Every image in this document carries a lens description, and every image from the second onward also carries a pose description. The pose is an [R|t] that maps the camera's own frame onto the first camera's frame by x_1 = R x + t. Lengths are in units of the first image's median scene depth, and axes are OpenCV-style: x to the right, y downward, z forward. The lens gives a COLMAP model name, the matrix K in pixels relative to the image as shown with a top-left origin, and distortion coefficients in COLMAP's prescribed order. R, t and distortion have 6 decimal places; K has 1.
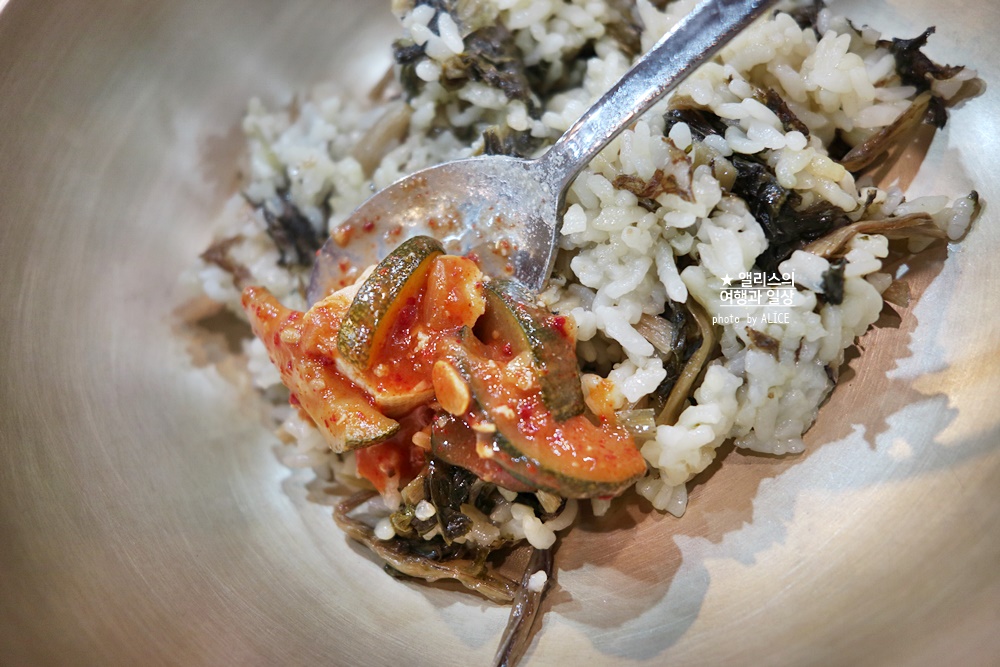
lens RADIAL K [[681.6, 0, 500.1], [0, 681.6, 266.2], [0, 0, 1]] dist [0.000262, -0.000553]
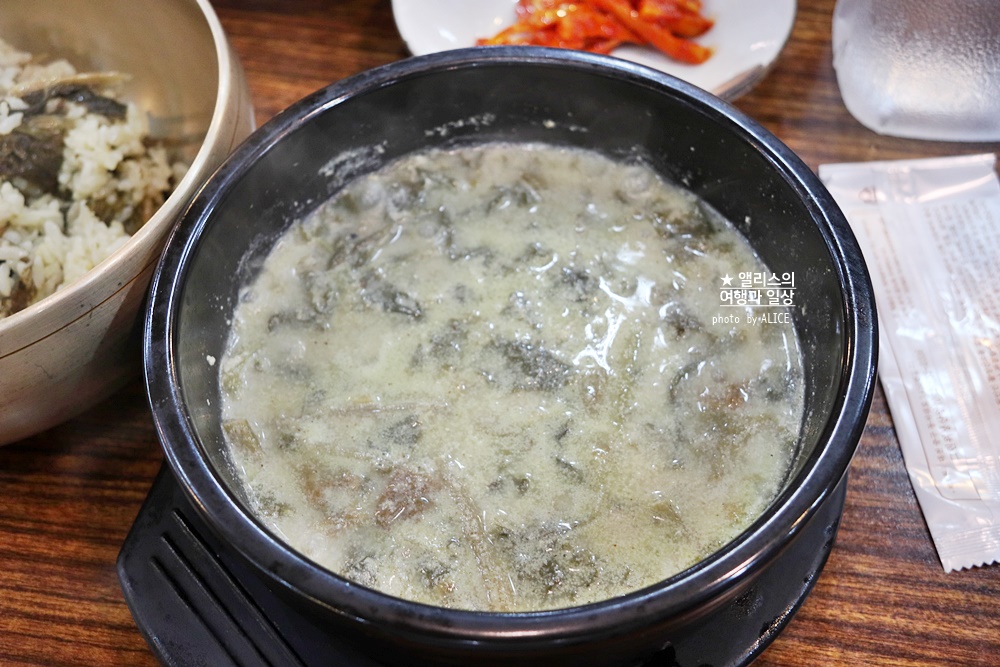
lens RADIAL K [[1138.1, 0, 500.0], [0, 1138.1, 333.5], [0, 0, 1]] dist [0.020490, 0.007397]
pose [[0.469704, 0.862066, -0.190316, 1.514082], [-0.845895, 0.501172, 0.182450, -1.636484], [0.252665, 0.075290, 0.964620, -1.440391]]
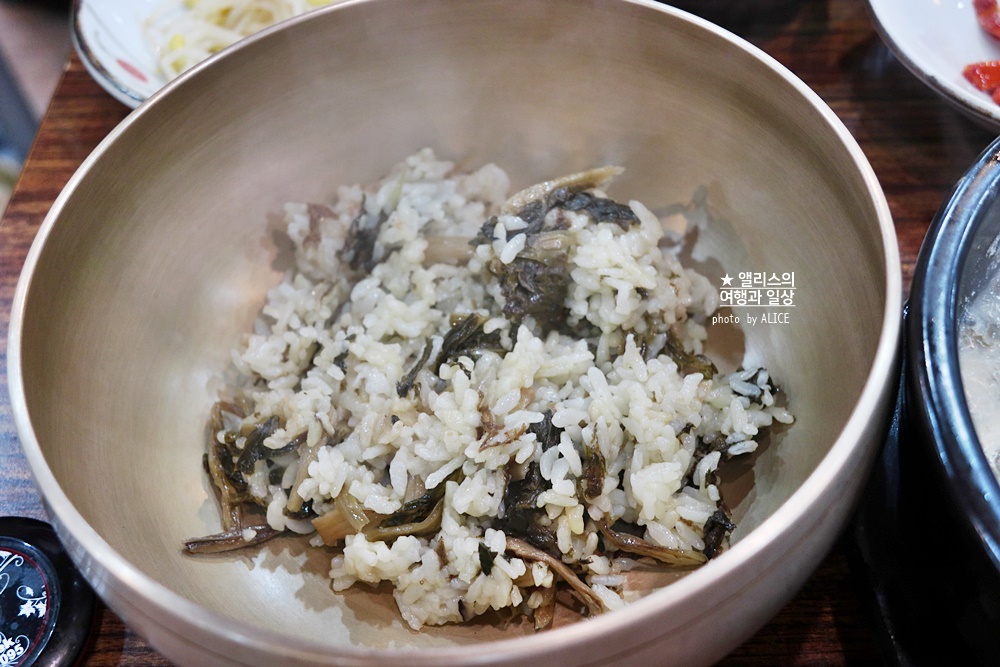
lens RADIAL K [[1138.1, 0, 500.0], [0, 1138.1, 333.5], [0, 0, 1]] dist [0.020490, 0.007397]
pose [[0.587284, 0.775498, -0.231732, 0.553719], [-0.765809, 0.625079, 0.151039, -0.540768], [0.261981, 0.088760, 0.960983, -1.138082]]
